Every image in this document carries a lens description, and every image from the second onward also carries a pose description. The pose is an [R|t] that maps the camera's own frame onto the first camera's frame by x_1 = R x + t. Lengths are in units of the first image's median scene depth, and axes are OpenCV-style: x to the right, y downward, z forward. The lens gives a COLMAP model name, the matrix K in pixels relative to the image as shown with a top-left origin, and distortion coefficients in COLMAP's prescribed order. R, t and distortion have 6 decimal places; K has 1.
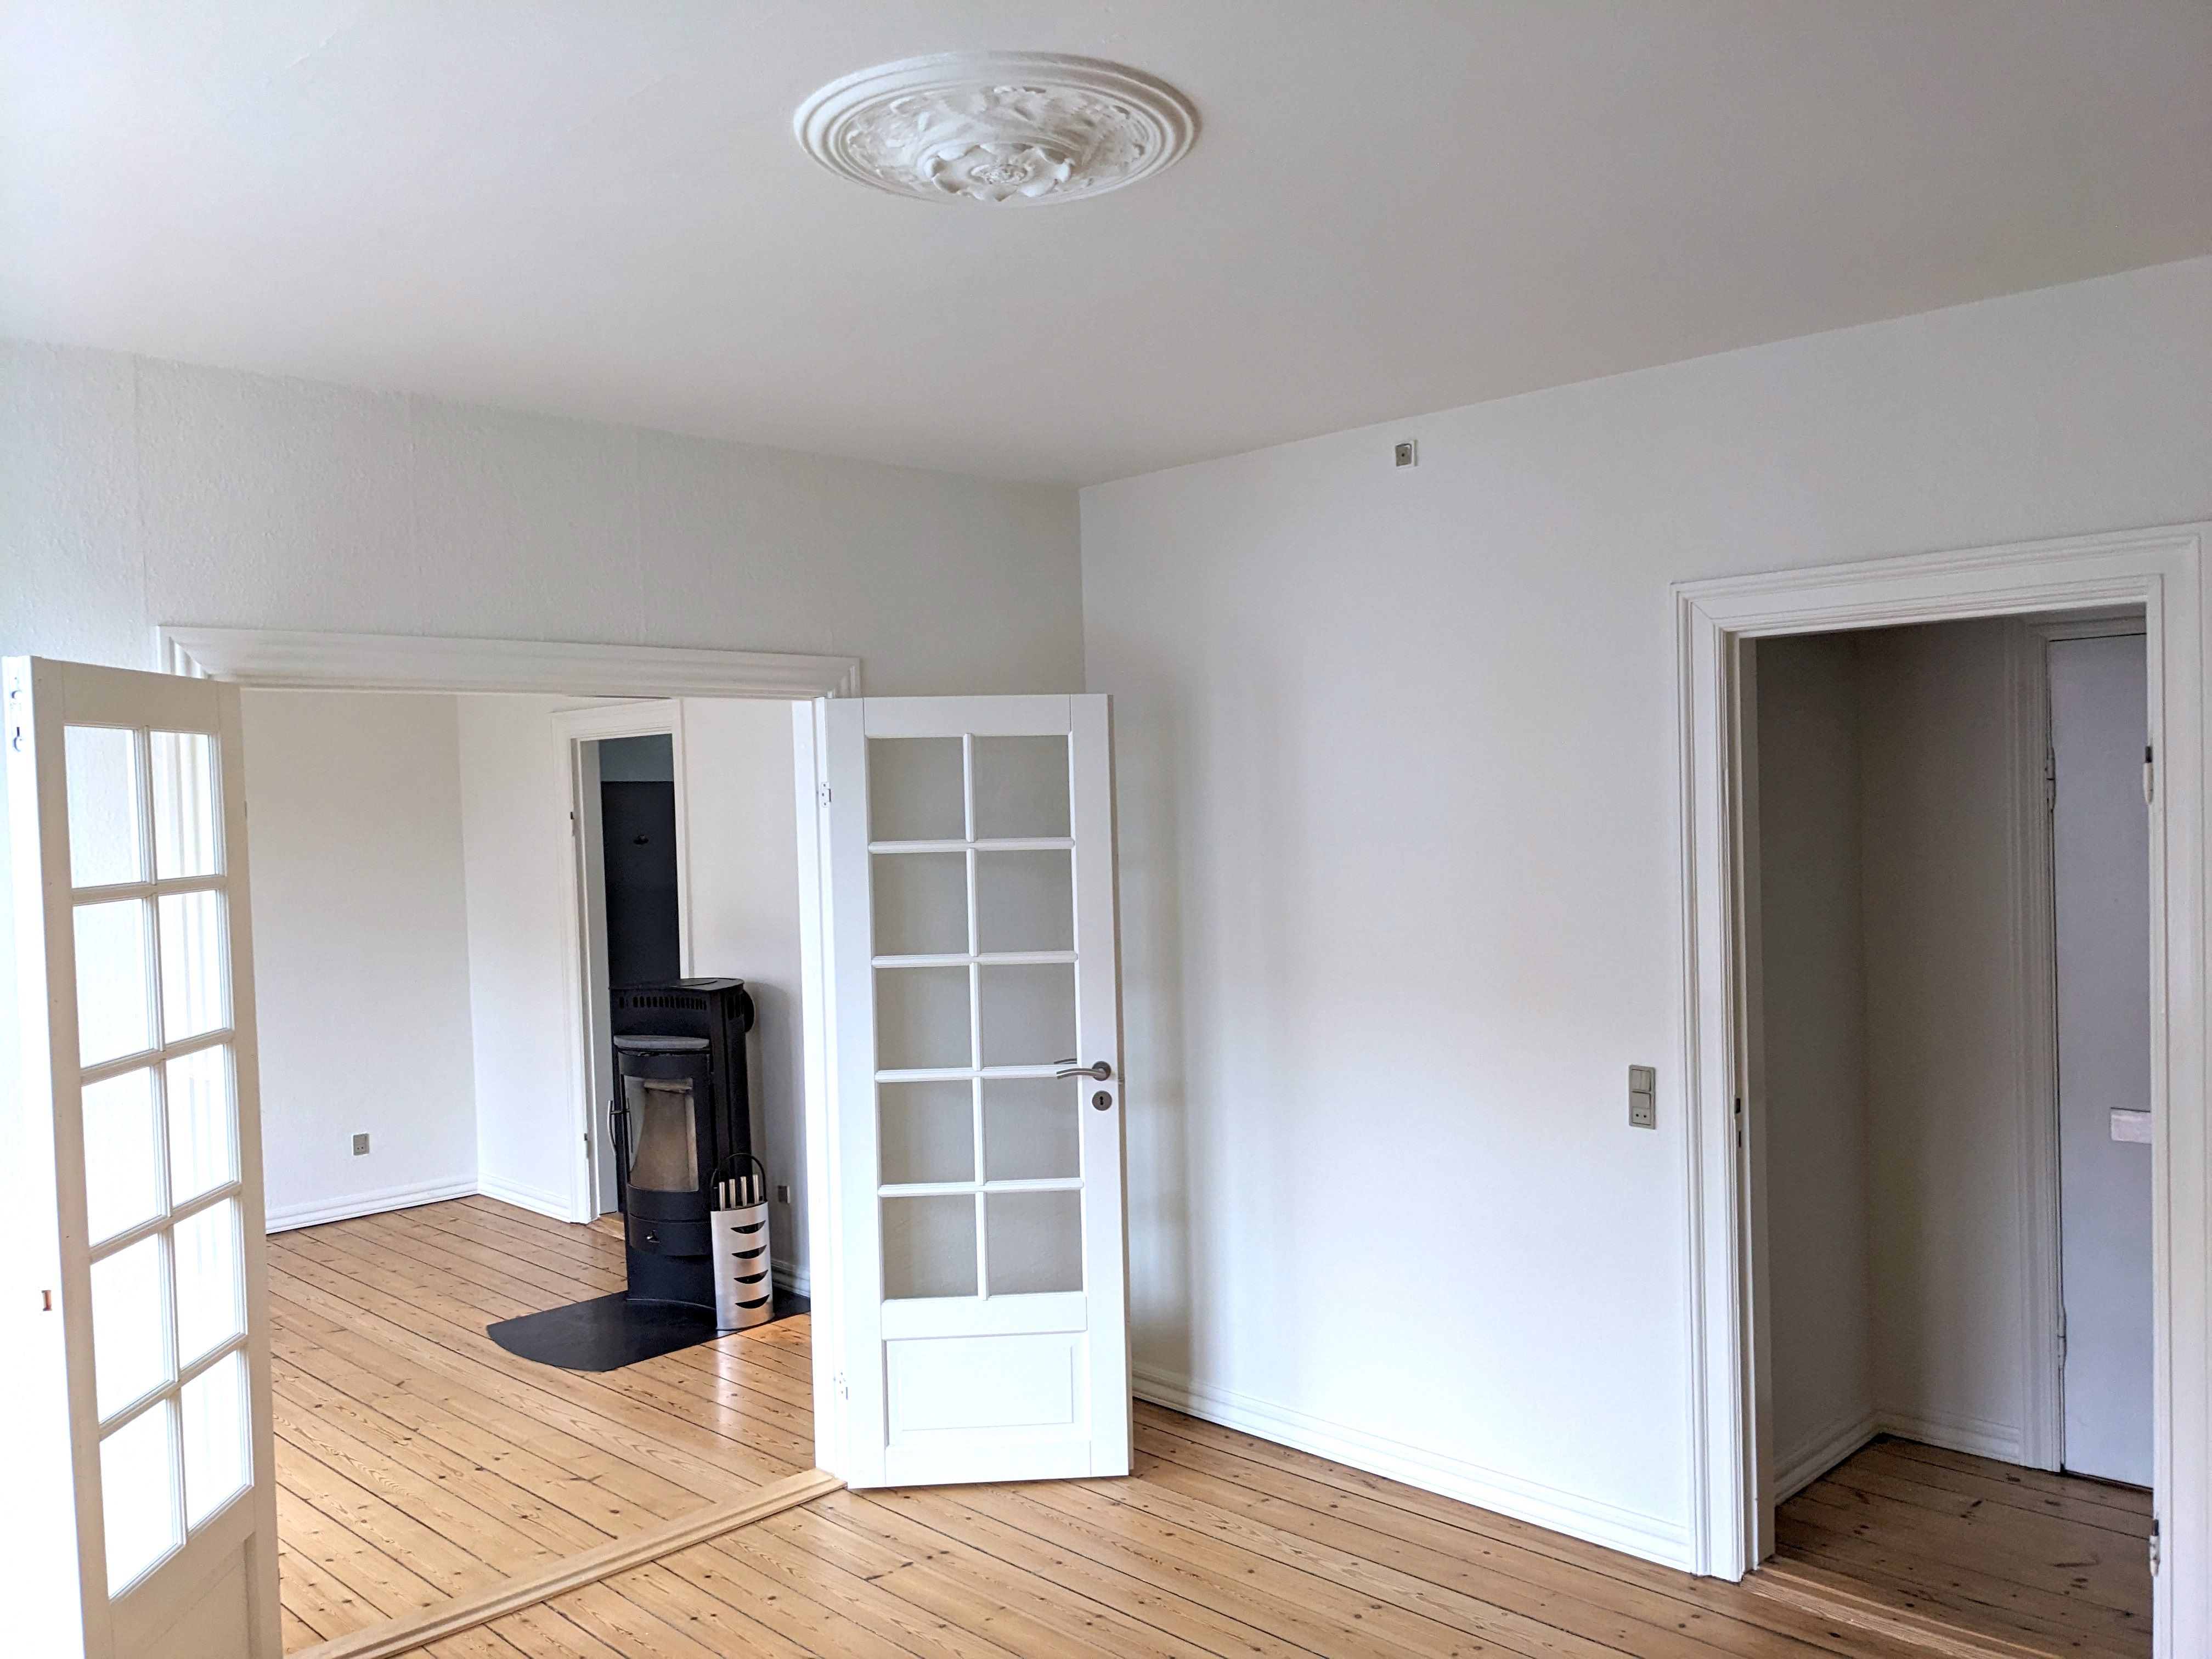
lens RADIAL K [[1735.7, 0, 1097.2], [0, 1735.7, 838.3], [0, 0, 1]] dist [0.040305, -0.074425]
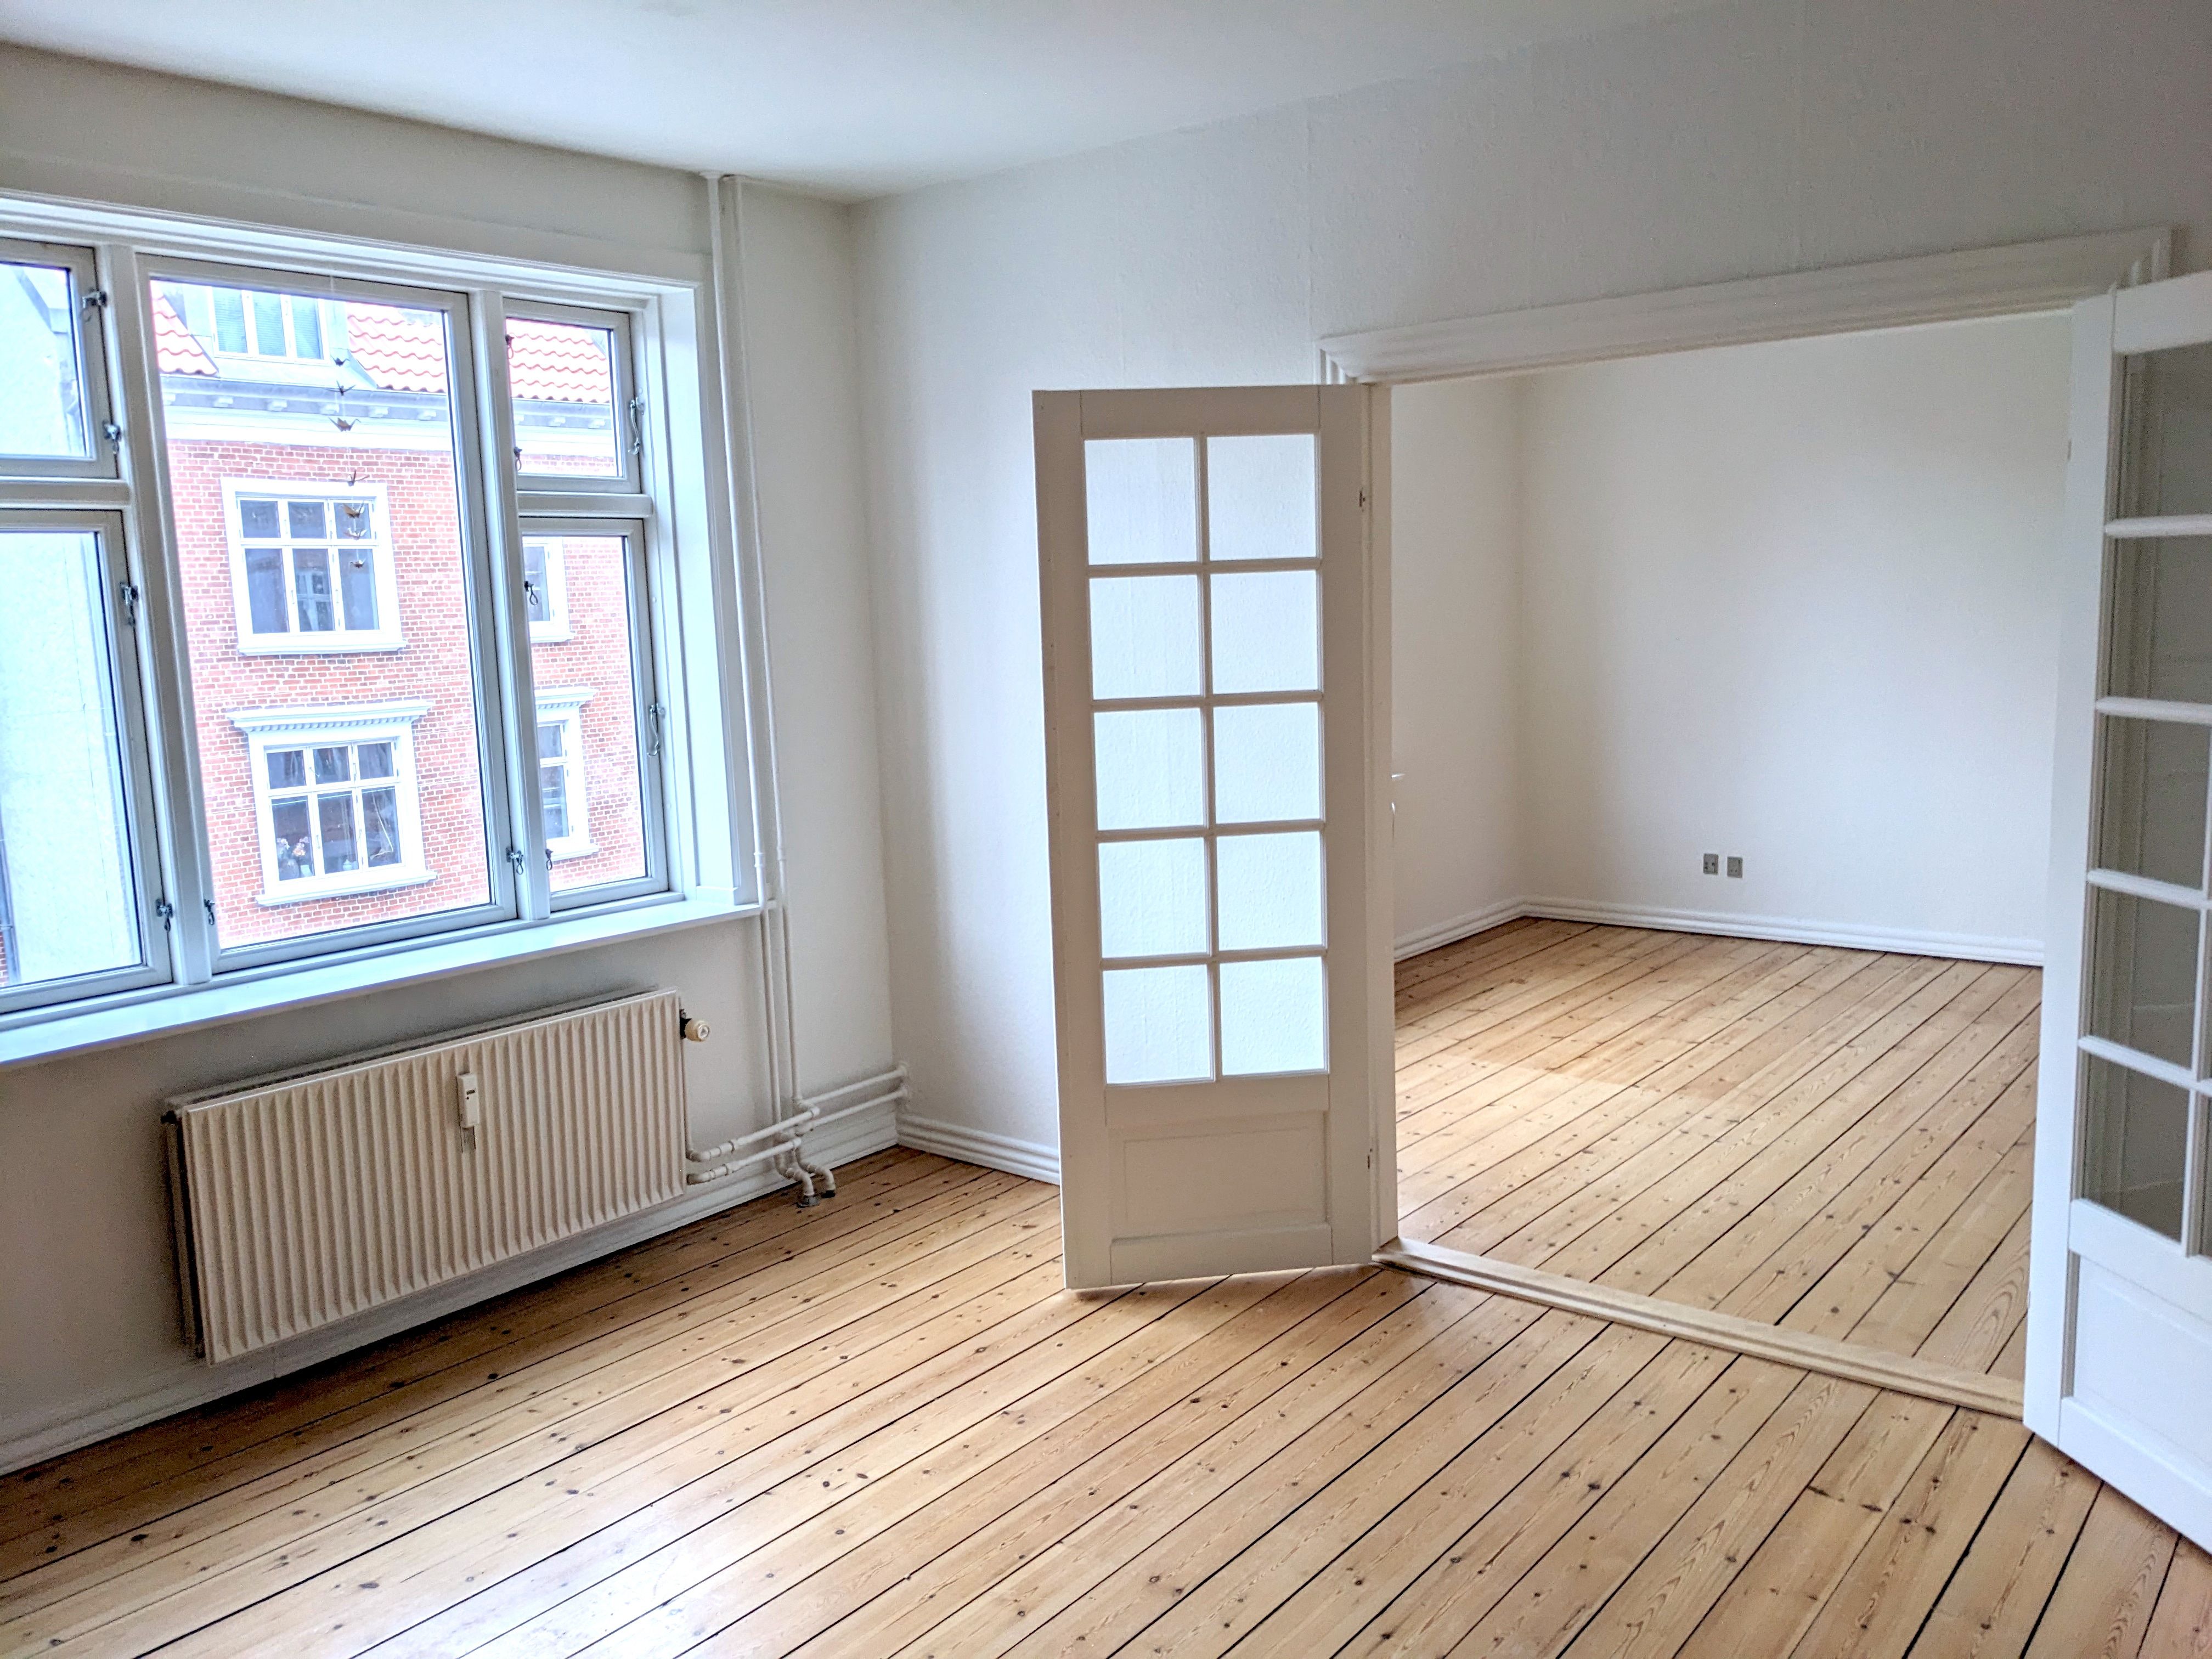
lens RADIAL K [[1735.7, 0, 1133.3], [0, 1735.7, 843.6], [0, 0, 1]] dist [0.040305, -0.074425]
pose [[0.116171, 0.168227, -0.978879, 0.537125], [0.006047, 0.985414, 0.170068, 0.009431], [0.993211, -0.025676, 0.113460, 0.615534]]
